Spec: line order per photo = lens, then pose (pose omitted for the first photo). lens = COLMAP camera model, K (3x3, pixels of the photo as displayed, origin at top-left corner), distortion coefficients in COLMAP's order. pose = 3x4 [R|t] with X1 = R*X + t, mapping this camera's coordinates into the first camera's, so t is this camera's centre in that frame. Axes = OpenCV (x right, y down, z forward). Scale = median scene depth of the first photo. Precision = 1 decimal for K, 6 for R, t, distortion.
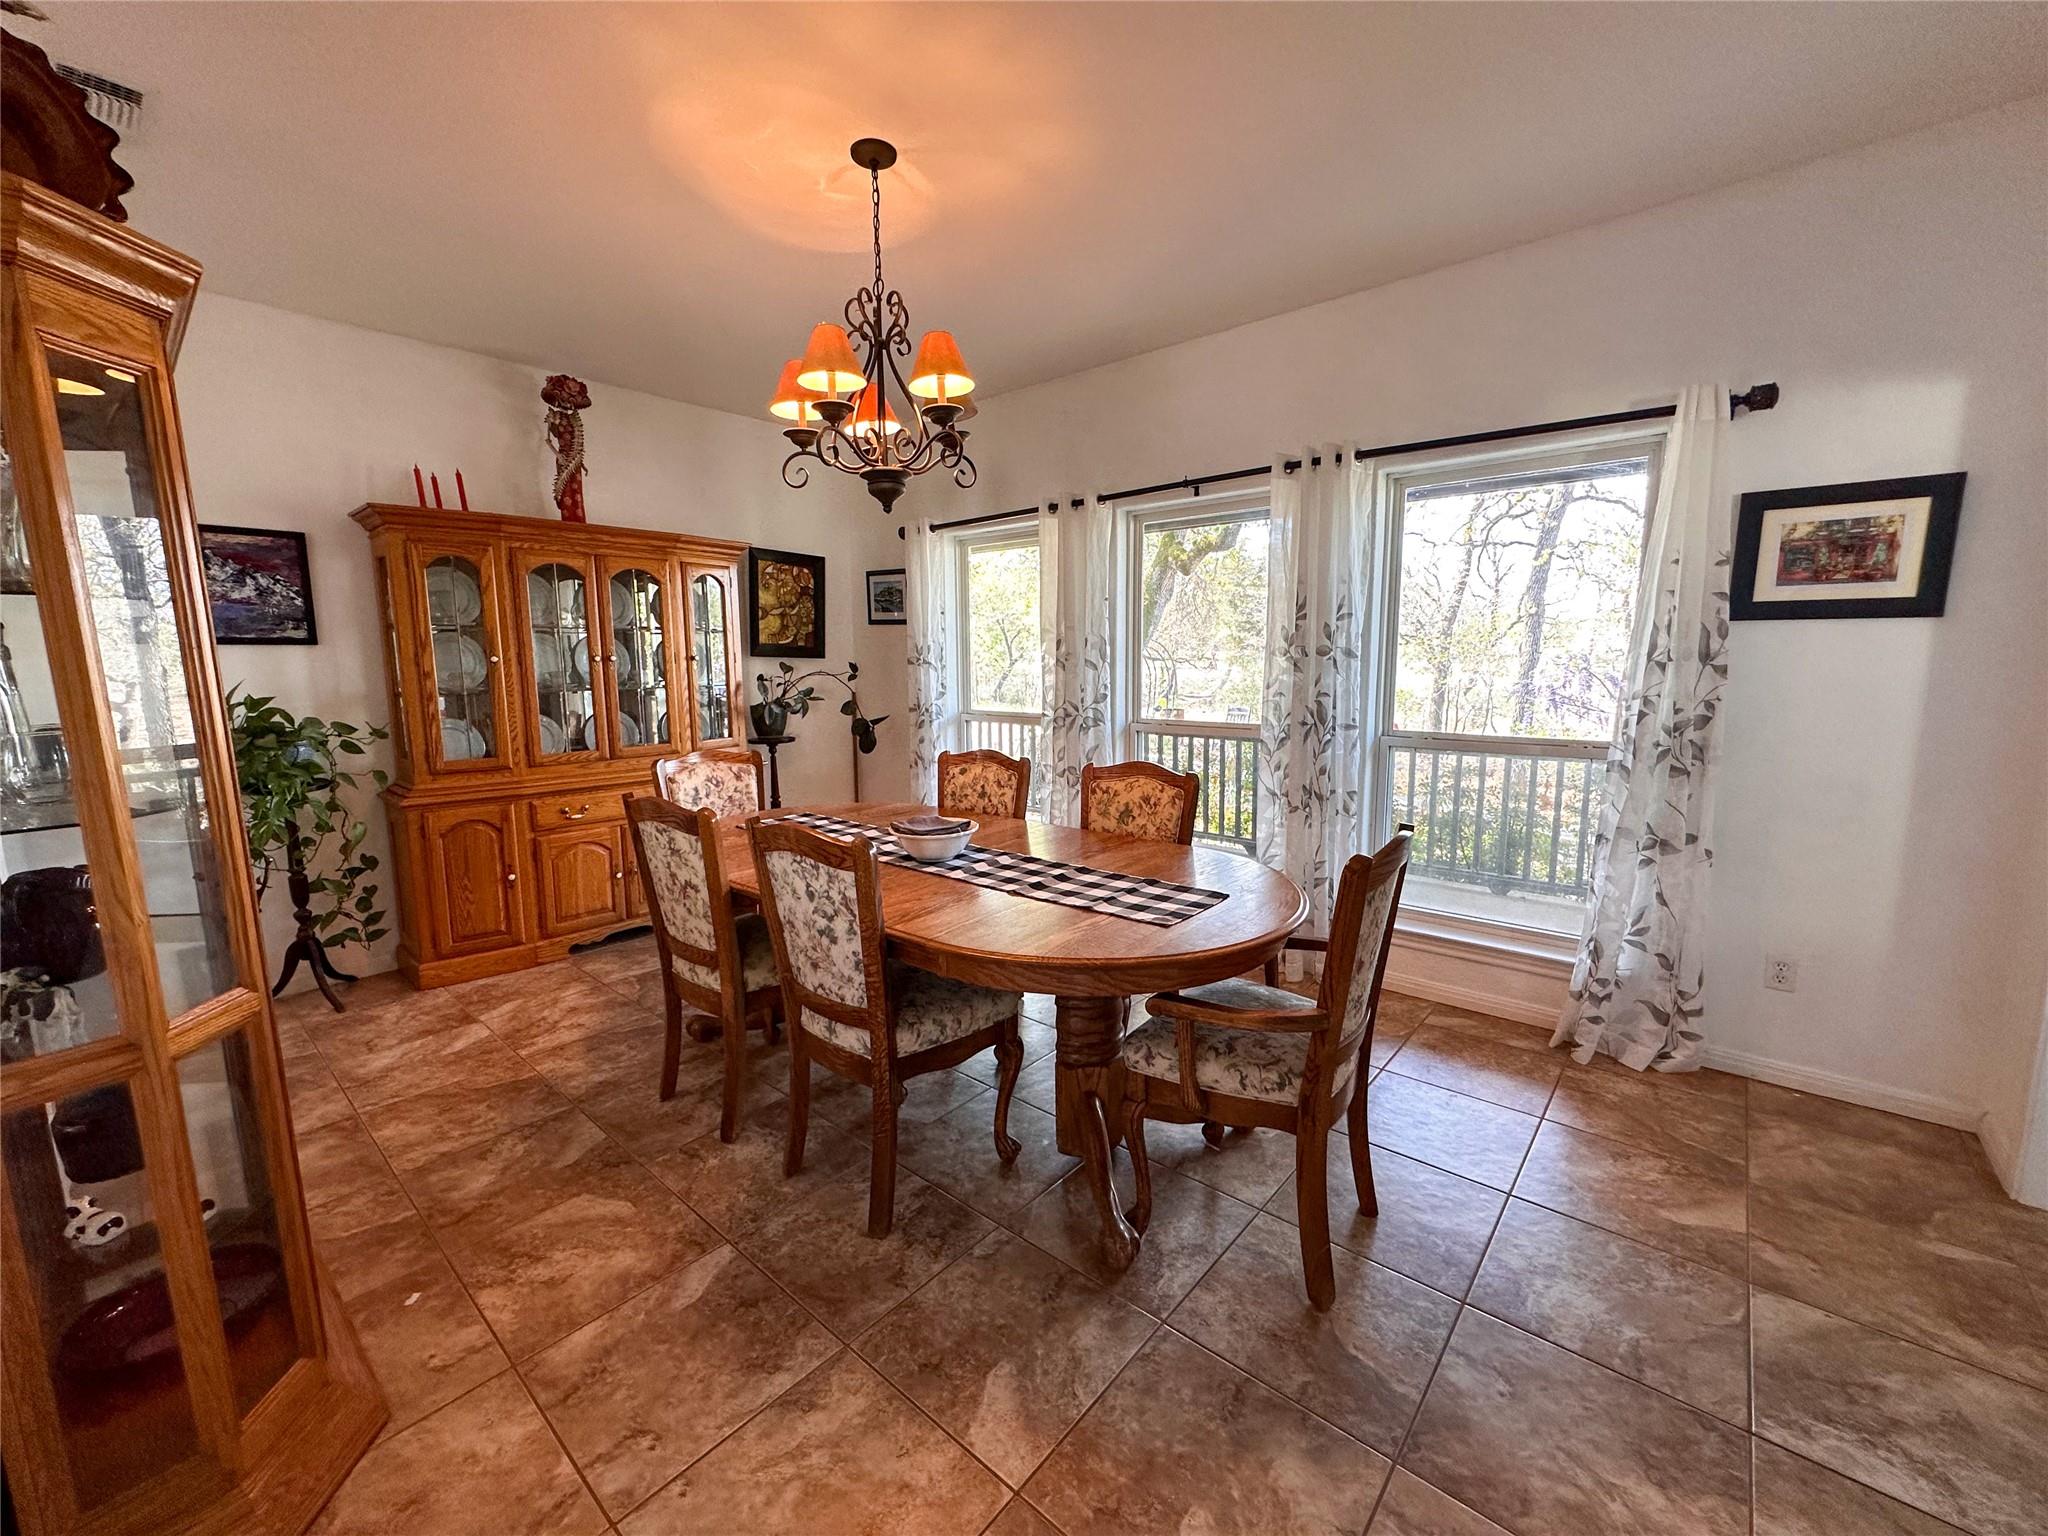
lens RADIAL K [[818.5, 0, 1021.4], [0, 818.5, 773.2], [0, 0, 1]] dist [-0.005604, 0.000163]
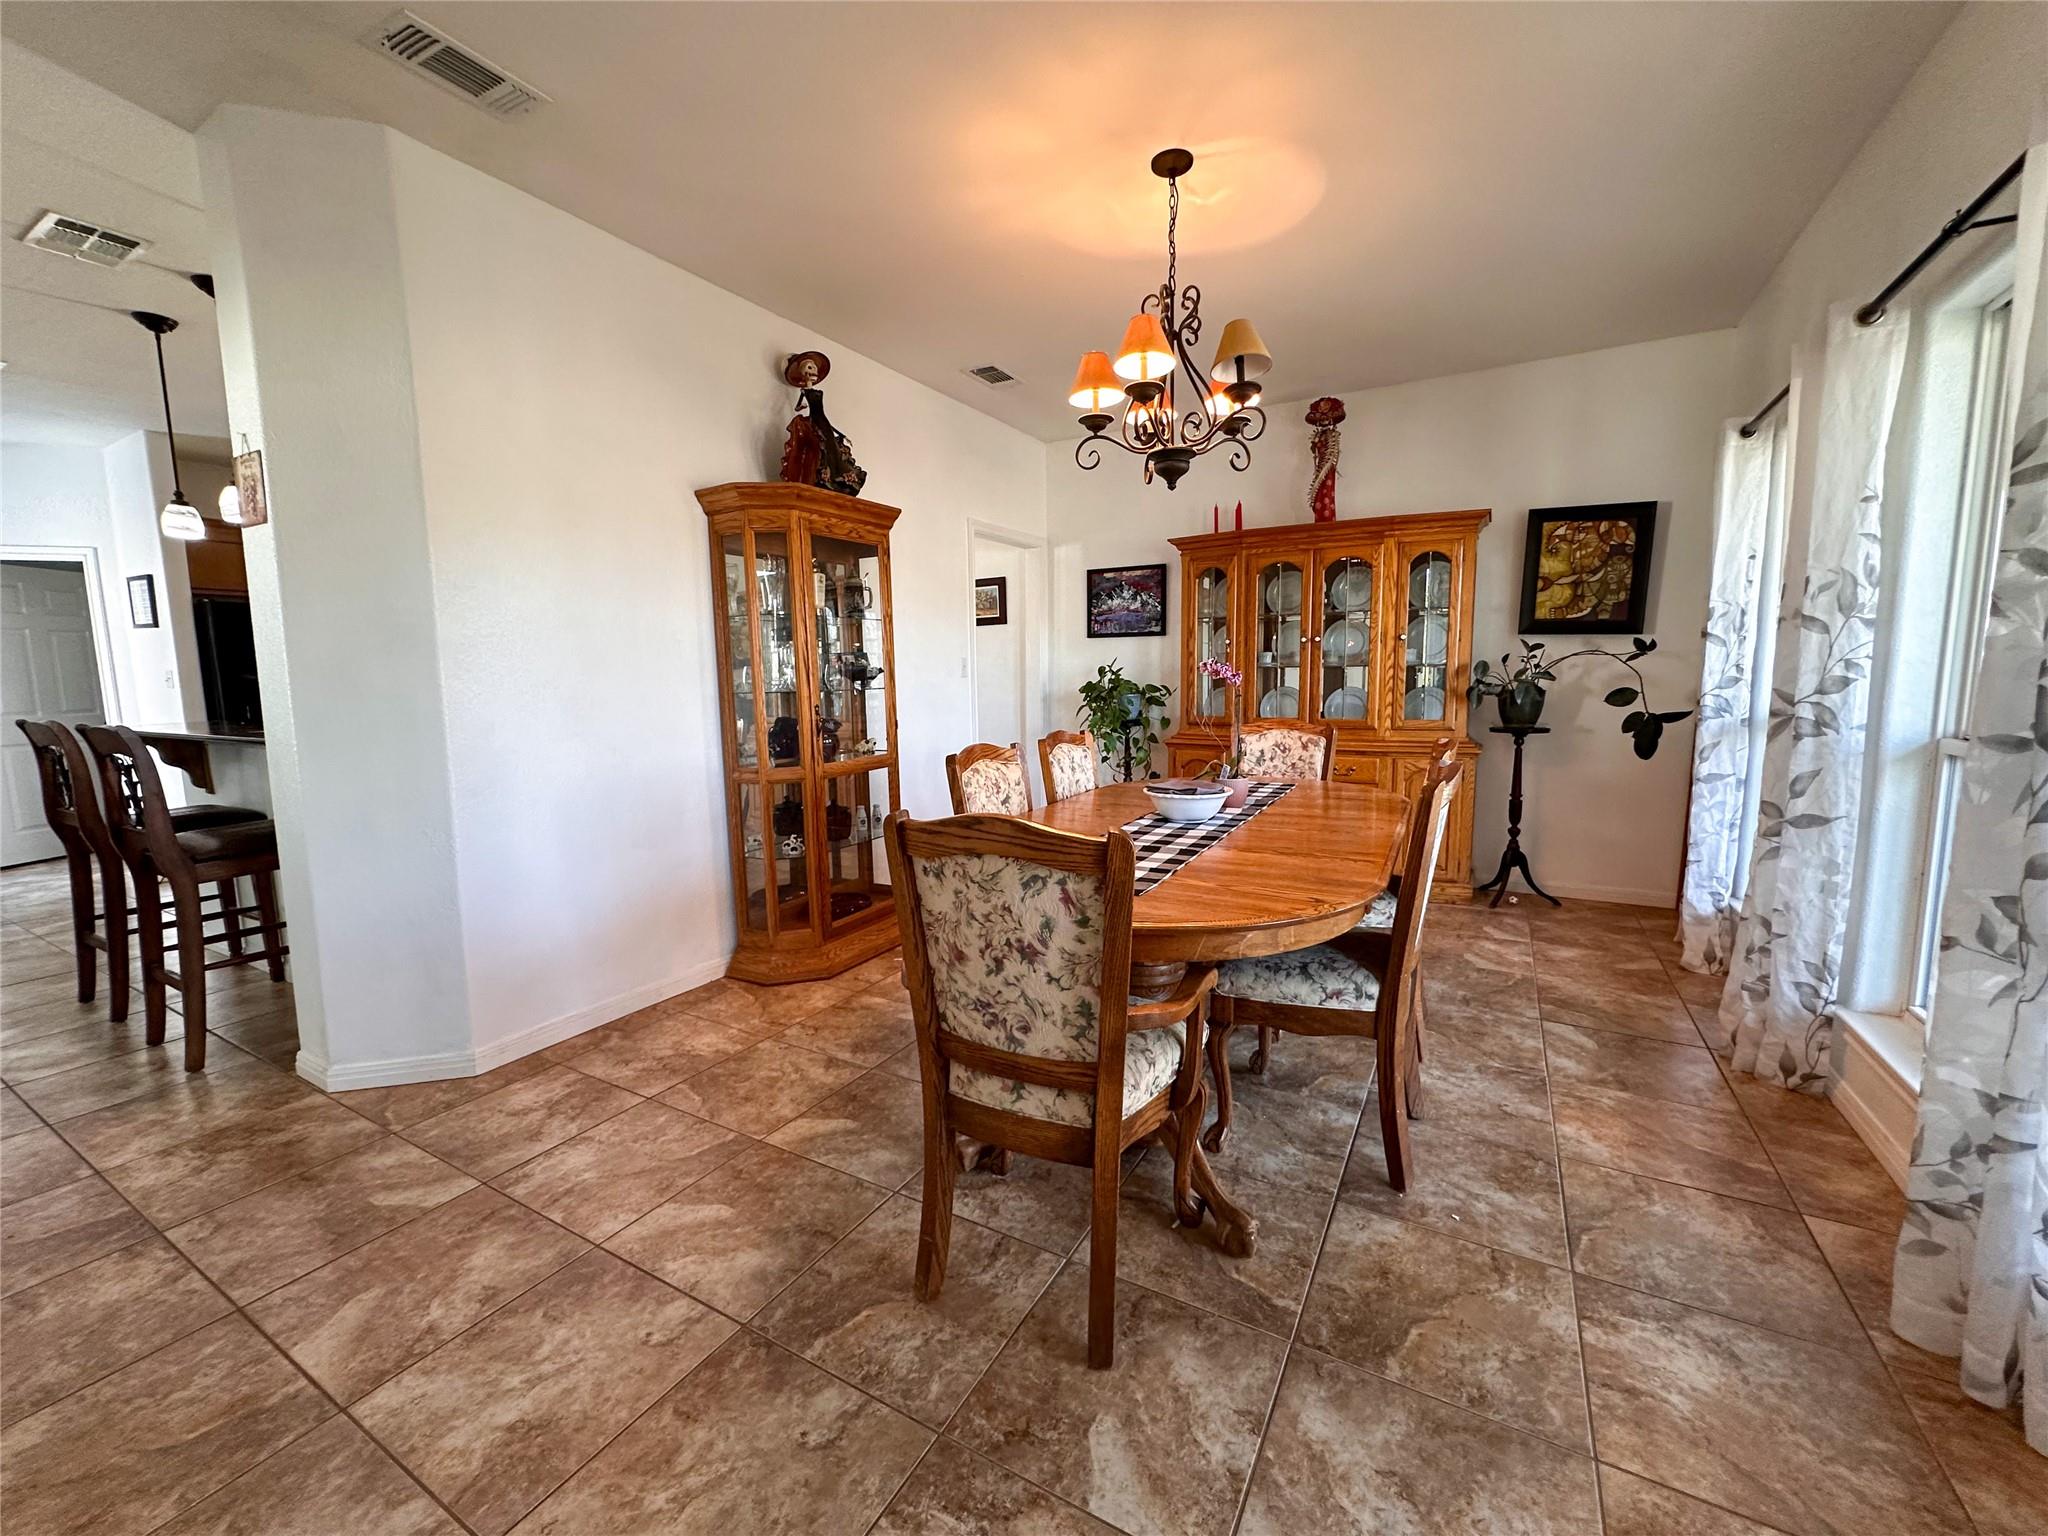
lens RADIAL K [[818.5, 0, 1021.0], [0, 818.5, 771.1], [0, 0, 1]] dist [-0.005604, 0.000163]
pose [[0.194024, 0.124529, -0.973061, 0.528383], [-0.127278, 0.986722, 0.100898, -0.020716], [0.972705, 0.104273, 0.207297, 0.367358]]
